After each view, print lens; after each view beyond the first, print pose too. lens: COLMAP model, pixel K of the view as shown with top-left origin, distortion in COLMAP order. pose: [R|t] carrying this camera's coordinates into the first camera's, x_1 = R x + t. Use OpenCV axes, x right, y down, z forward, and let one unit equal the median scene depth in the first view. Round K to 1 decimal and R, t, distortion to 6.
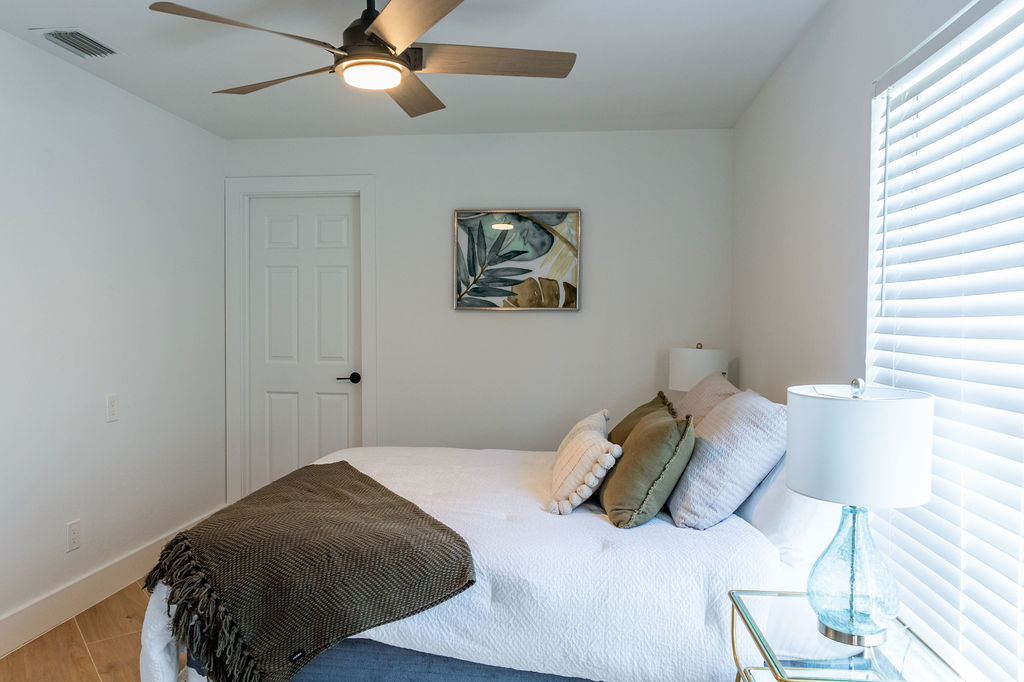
lens RADIAL K [[725.5, 0, 512.0], [0, 725.5, 342.1], [0, 0, 1]] dist [-0.007580, -0.001746]
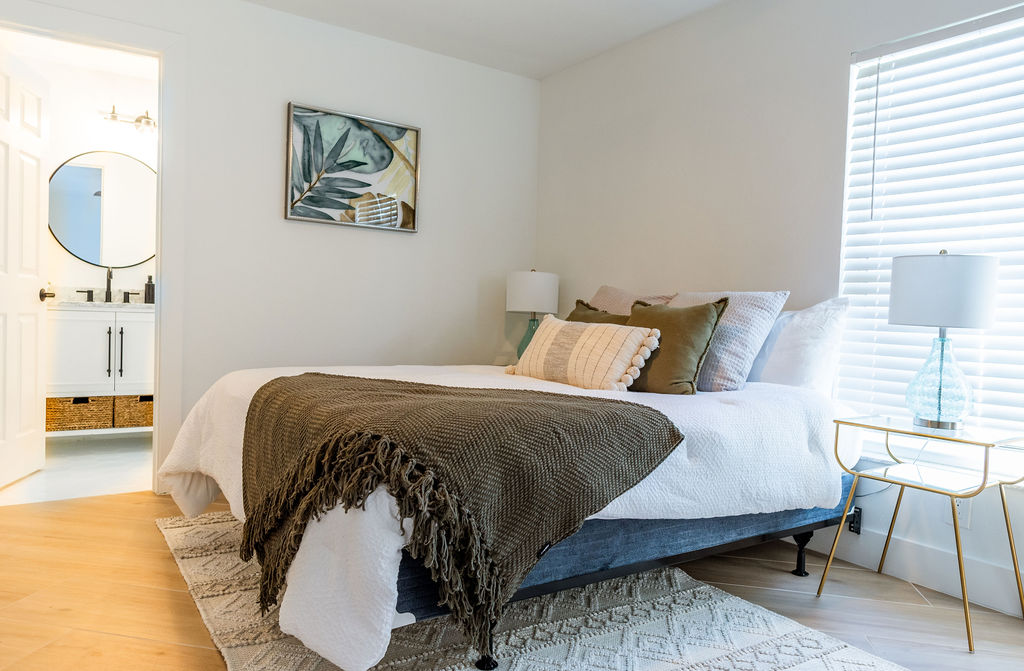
lens RADIAL K [[709.5, 0, 512.5], [0, 709.5, 332.8], [0, 0, 1]] dist [0.006761, 0.001051]
pose [[0.761784, 0.000675, 0.647831, -0.423741], [-0.007252, 0.999946, 0.007486, 0.082934], [-0.647790, -0.010400, 0.761748, 0.187189]]
